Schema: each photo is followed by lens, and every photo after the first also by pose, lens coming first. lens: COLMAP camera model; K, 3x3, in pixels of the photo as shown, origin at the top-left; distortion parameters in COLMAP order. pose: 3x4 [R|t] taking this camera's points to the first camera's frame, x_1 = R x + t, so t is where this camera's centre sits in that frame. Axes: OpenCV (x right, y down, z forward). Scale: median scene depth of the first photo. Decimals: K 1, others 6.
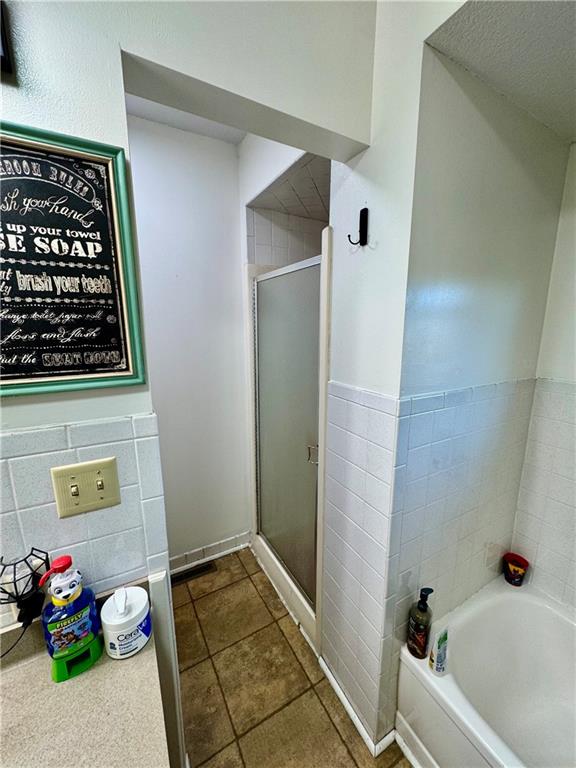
lens RADIAL K [[303.0, 0, 291.0], [0, 303.0, 383.8], [0, 0, 1]] dist [-0.002740, 0.000020]
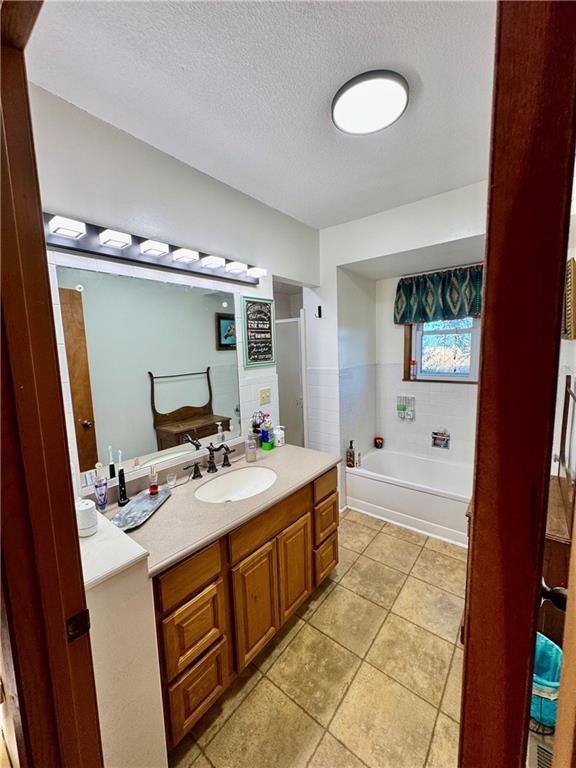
lens RADIAL K [[303.0, 0, 289.8], [0, 303.0, 384.9], [0, 0, 1]] dist [-0.002740, 0.000020]
pose [[0.925245, -0.079090, 0.371035, -1.722515], [0.107145, 0.992688, -0.055584, 0.458315], [-0.363926, 0.091183, 0.926954, -2.270230]]
